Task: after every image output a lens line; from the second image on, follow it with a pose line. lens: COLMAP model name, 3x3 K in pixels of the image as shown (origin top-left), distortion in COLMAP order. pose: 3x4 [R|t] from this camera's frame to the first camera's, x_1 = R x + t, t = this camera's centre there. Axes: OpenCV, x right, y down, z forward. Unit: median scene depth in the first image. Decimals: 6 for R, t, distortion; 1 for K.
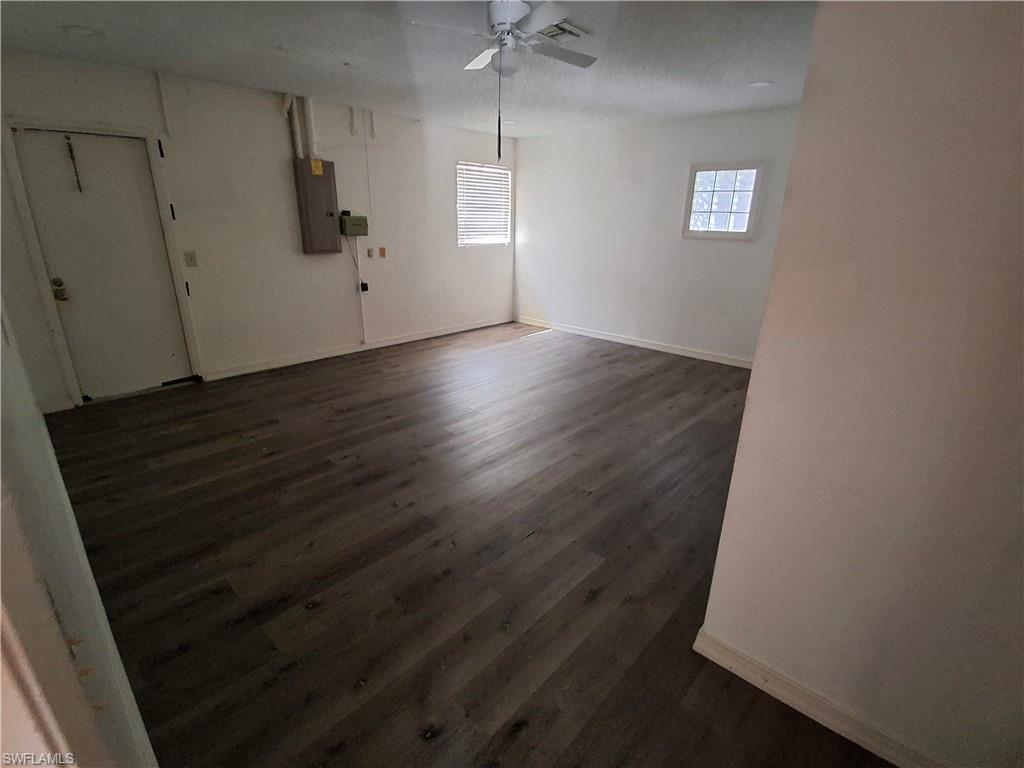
lens RADIAL K [[475.1, 0, 512.3], [0, 475.1, 384.6], [0, 0, 1]] dist [-0.005773, -0.003262]
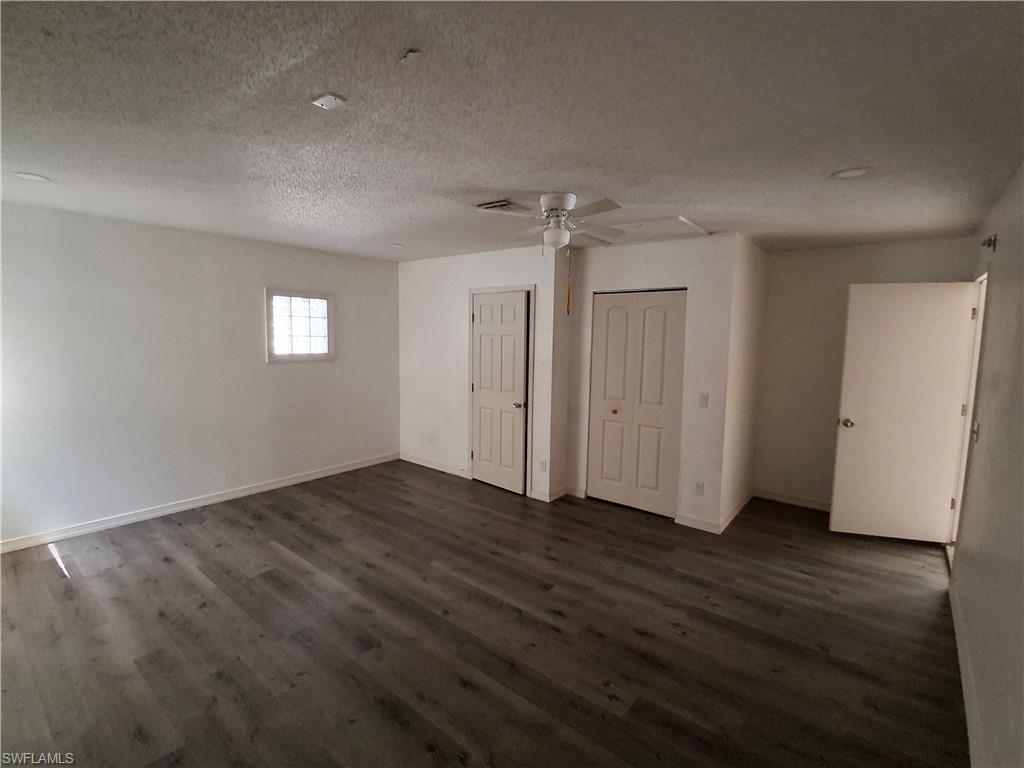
lens RADIAL K [[475.1, 0, 512.8], [0, 475.1, 381.7], [0, 0, 1]] dist [-0.005773, -0.003262]
pose [[-0.074193, -0.120130, 0.989982, -0.637264], [0.303812, 0.942805, 0.137174, -0.282846], [-0.949839, 0.310946, -0.033453, 0.656962]]
